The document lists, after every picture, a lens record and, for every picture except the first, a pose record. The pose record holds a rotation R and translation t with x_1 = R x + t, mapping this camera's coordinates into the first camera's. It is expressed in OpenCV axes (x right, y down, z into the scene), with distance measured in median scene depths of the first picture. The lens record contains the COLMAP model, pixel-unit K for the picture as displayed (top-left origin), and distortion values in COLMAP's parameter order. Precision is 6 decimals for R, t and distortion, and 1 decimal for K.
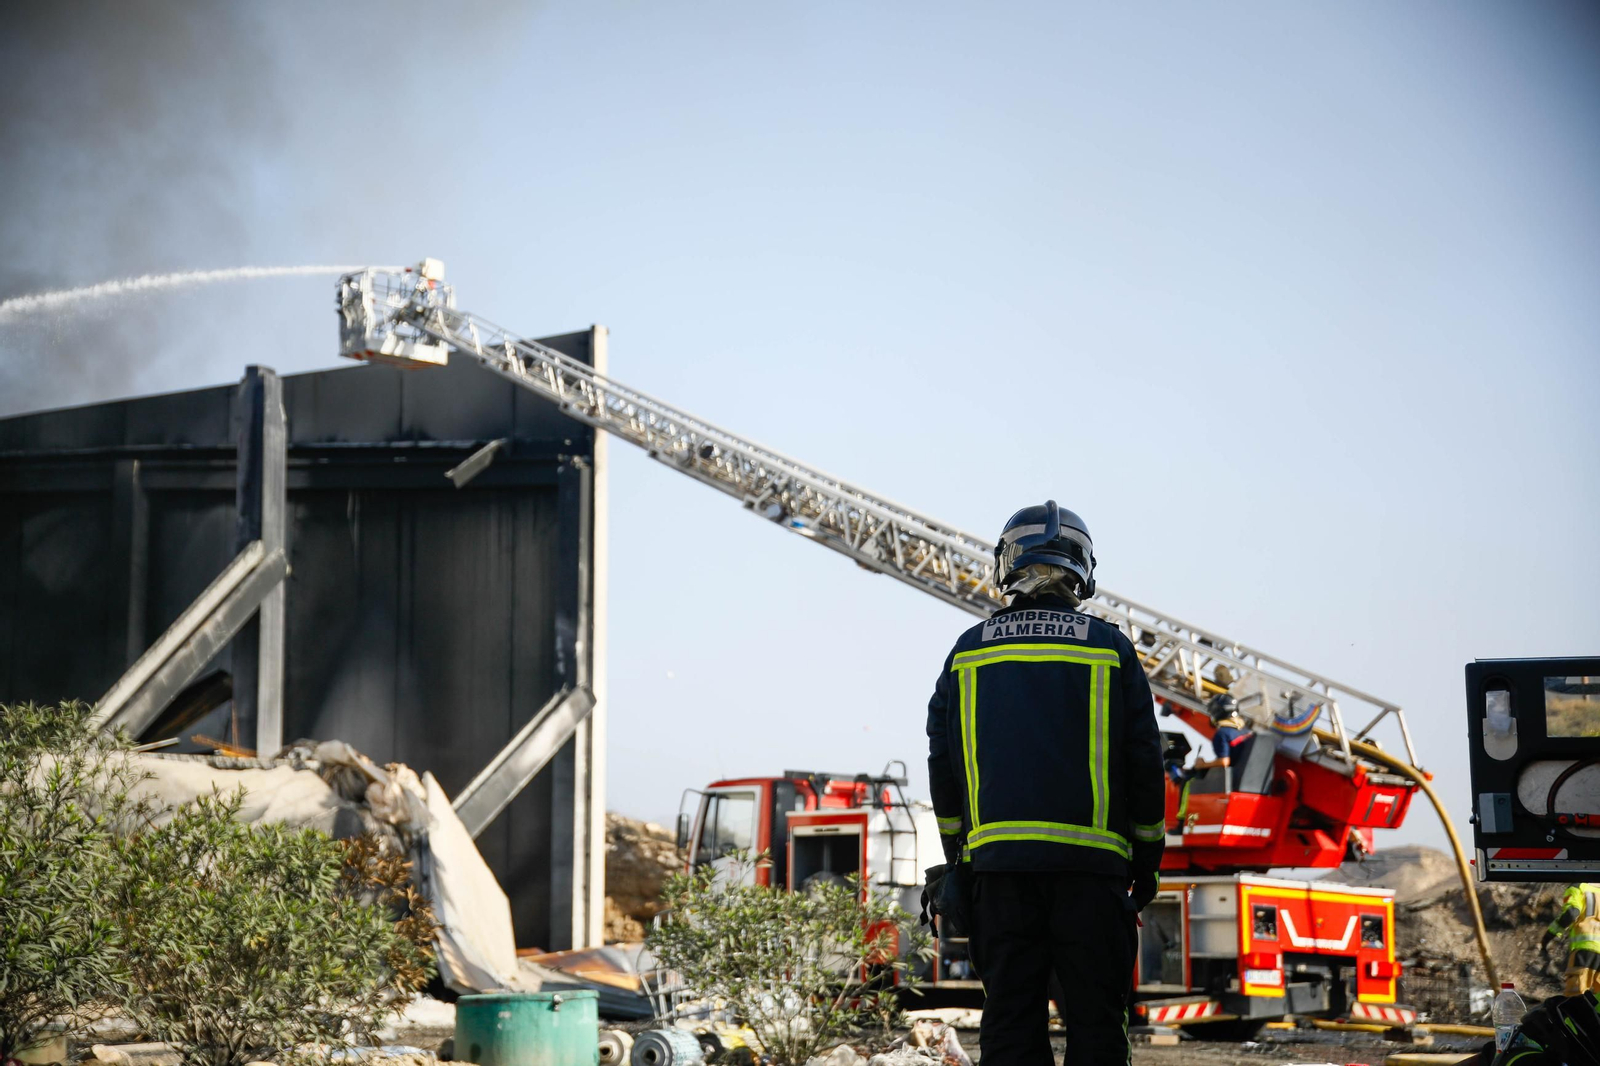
lens RADIAL K [[2832.8, 0, 792.4], [0, 2832.8, 534.9], [0, 0, 1]] dist [0.328259, 0.000000]
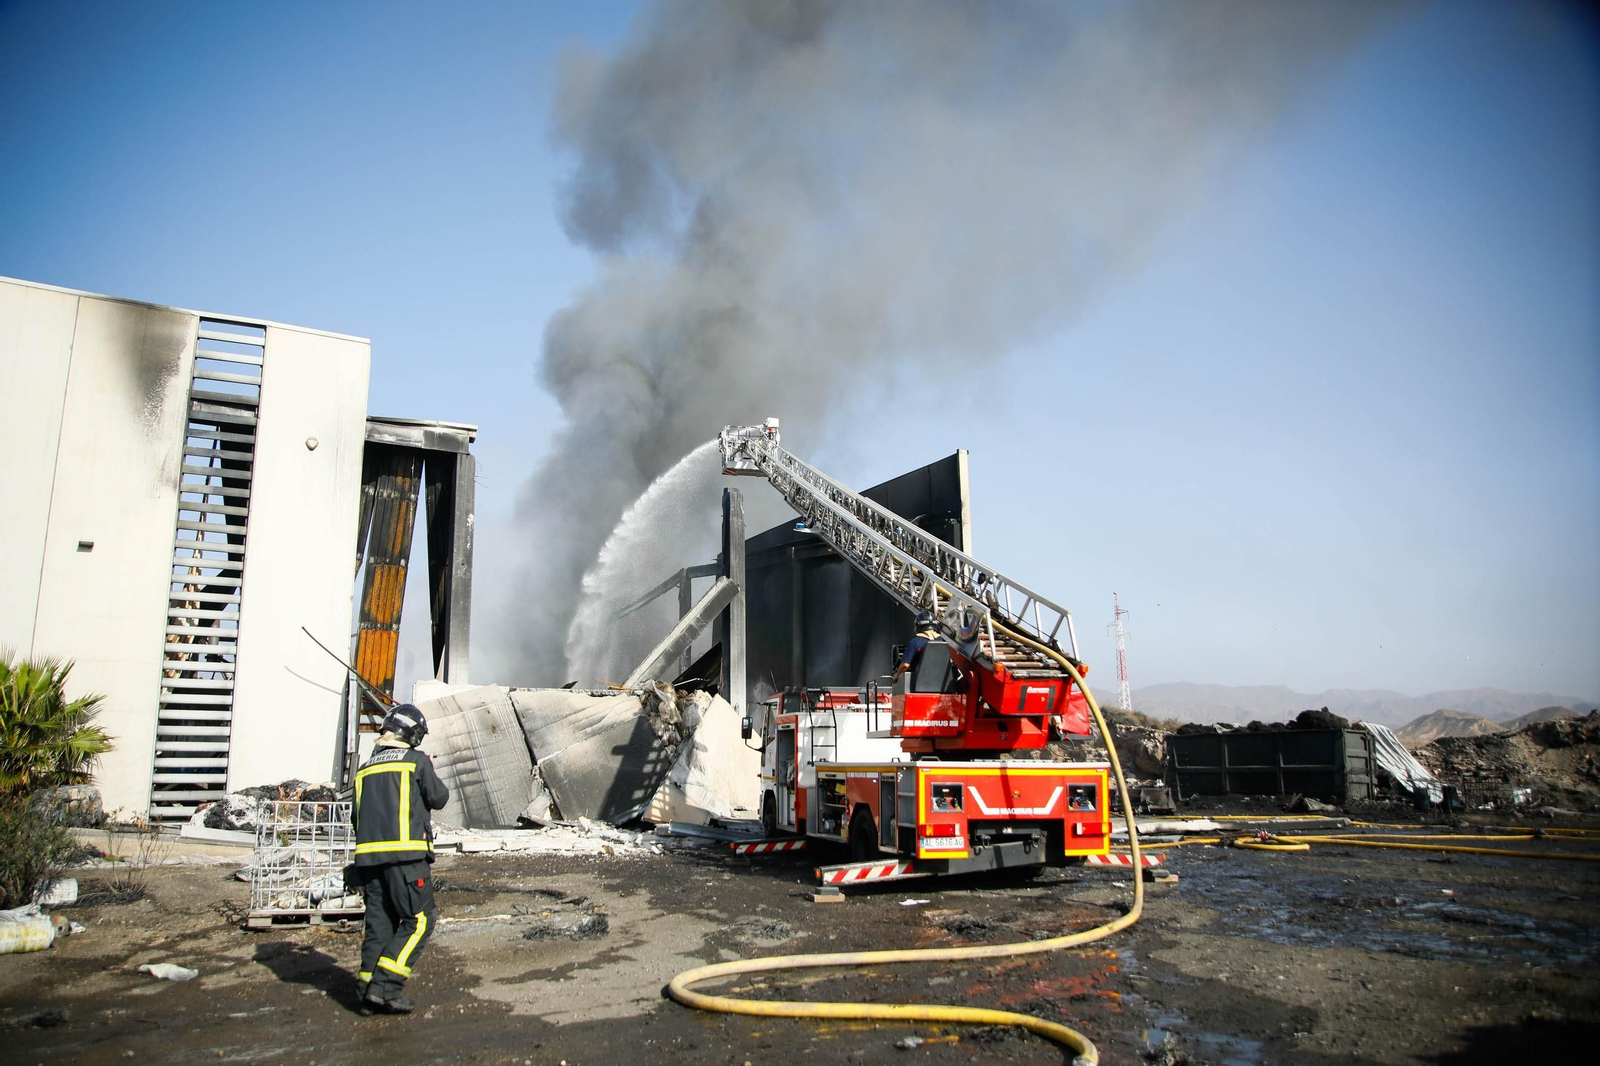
lens RADIAL K [[1114.5, 0, 776.8], [0, 1114.5, 556.2], [0, 0, 1]] dist [-0.111210, 0.079915]
pose [[0.869924, -0.102656, -0.482383, 0.299401], [0.086881, 0.994699, -0.055002, 0.047359], [0.485472, 0.005938, 0.874232, 0.496889]]
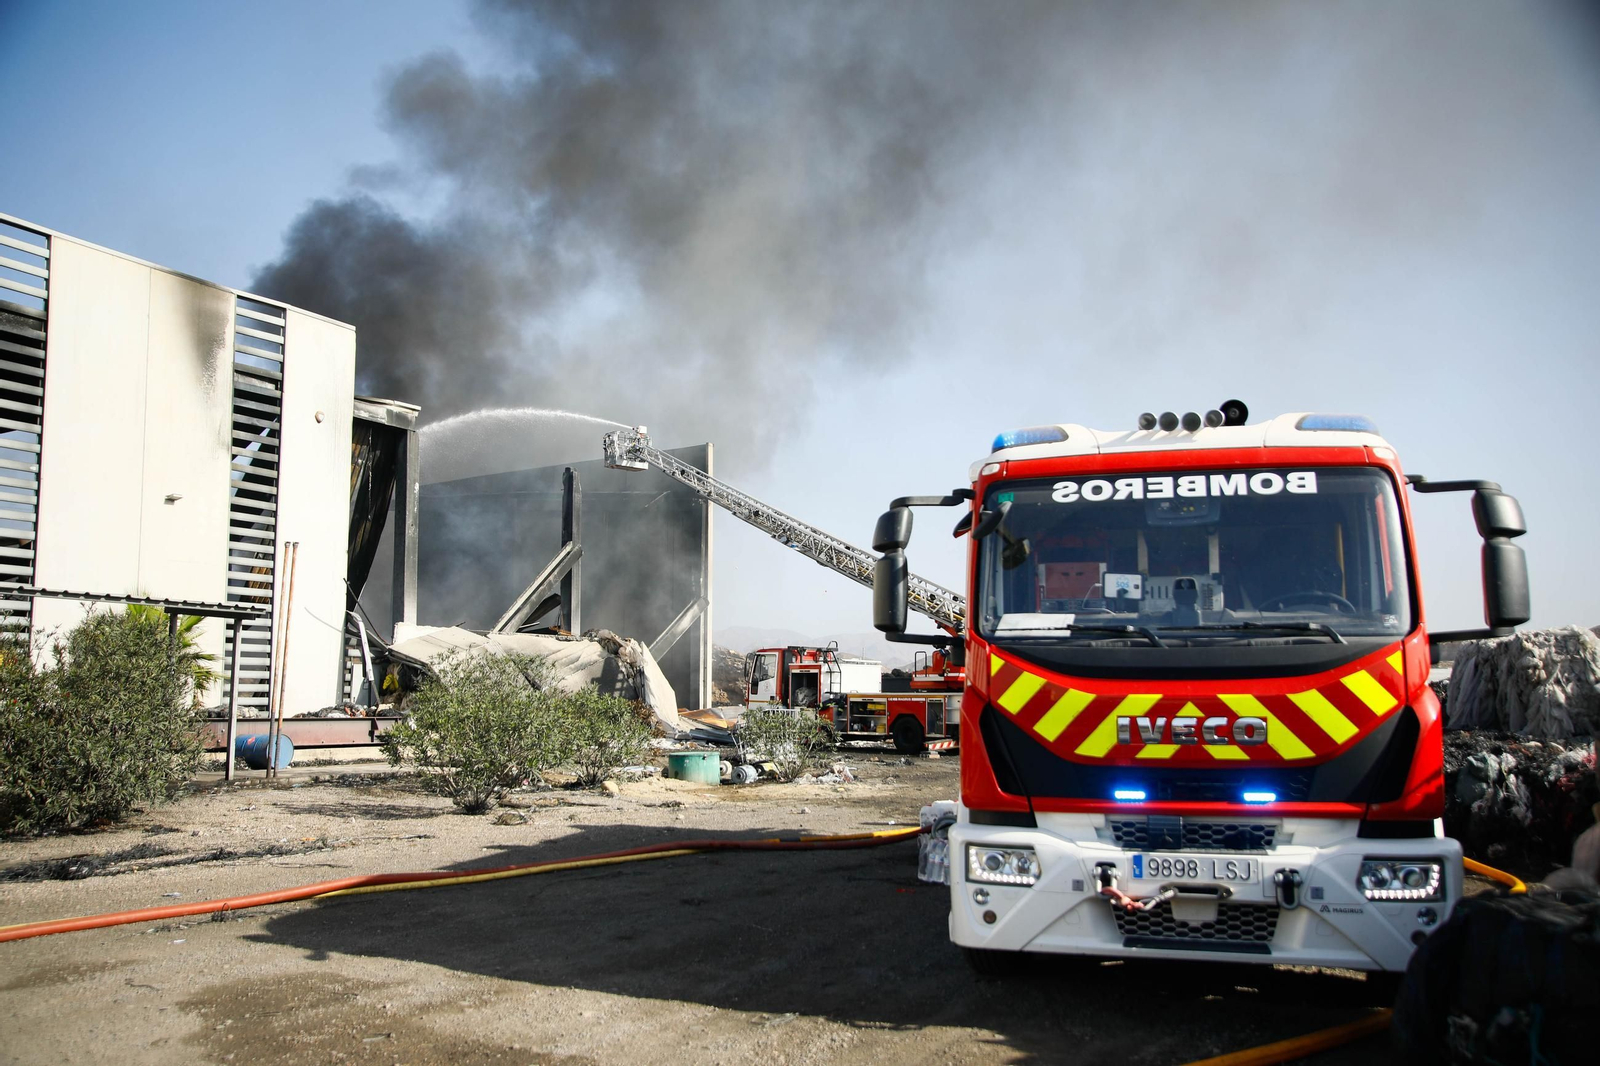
lens RADIAL K [[1311.1, 0, 802.0], [0, 1311.1, 546.7], [0, 0, 1]] dist [-0.059424, 0.089968]
pose [[0.999975, 0.000780, 0.006977, 0.001534], [-0.001043, 0.999291, 0.037648, -0.049082], [-0.006943, -0.037654, 0.999267, -0.145575]]
